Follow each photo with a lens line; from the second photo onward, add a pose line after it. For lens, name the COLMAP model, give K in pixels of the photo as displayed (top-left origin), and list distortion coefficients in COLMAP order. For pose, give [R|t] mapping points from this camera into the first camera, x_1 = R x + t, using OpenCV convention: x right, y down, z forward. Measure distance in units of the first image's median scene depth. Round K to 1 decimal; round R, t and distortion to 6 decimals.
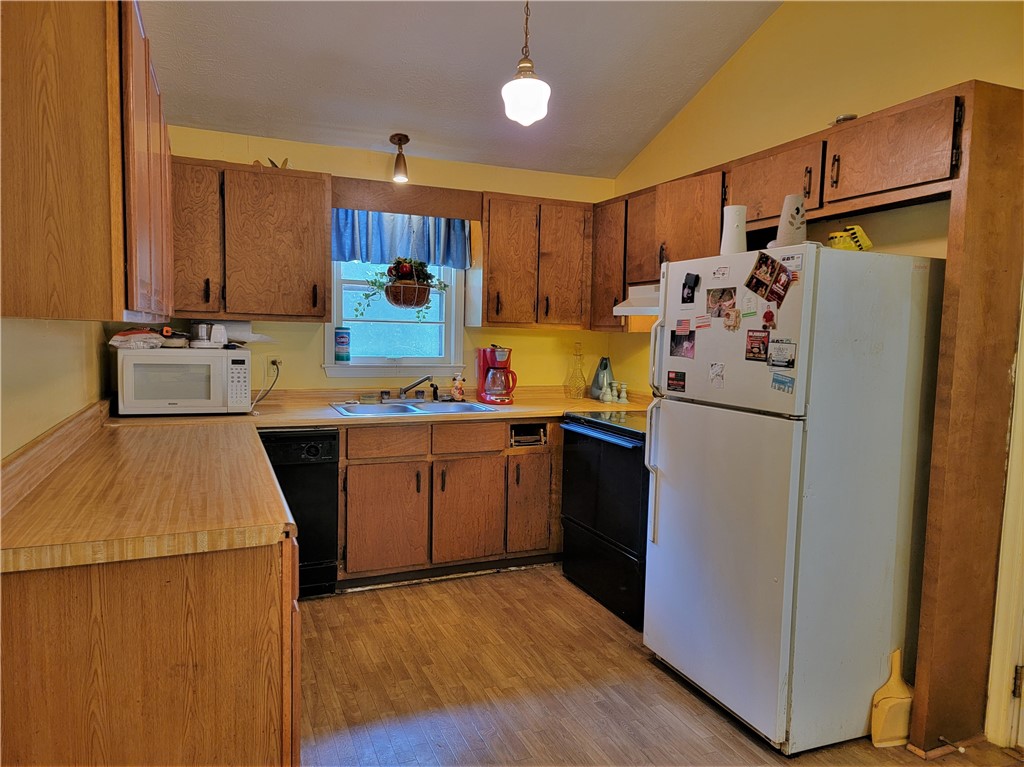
lens RADIAL K [[710.4, 0, 513.3], [0, 710.4, 389.9], [0, 0, 1]] dist [0.095332, -0.086280]
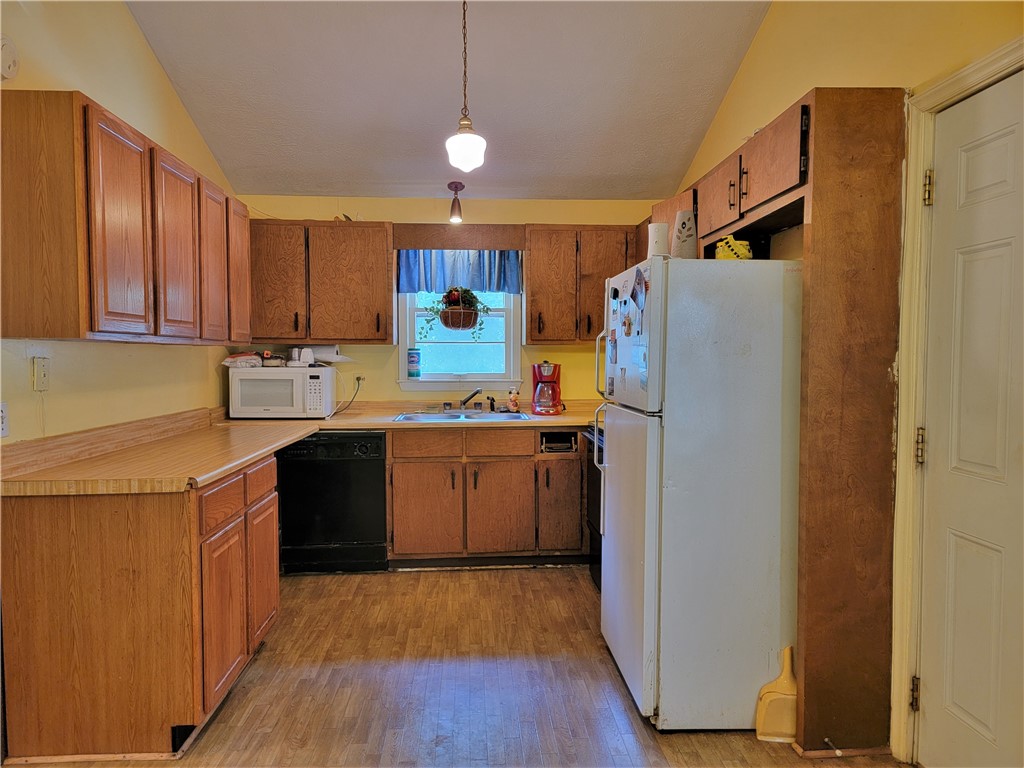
lens RADIAL K [[714.9, 0, 504.2], [0, 714.9, 392.7], [0, 0, 1]] dist [0.095682, -0.096669]
pose [[0.941127, -0.005082, -0.338016, 0.344099], [-0.006841, 0.999396, -0.034074, 0.027999], [0.337985, 0.034380, 0.940523, -0.067364]]
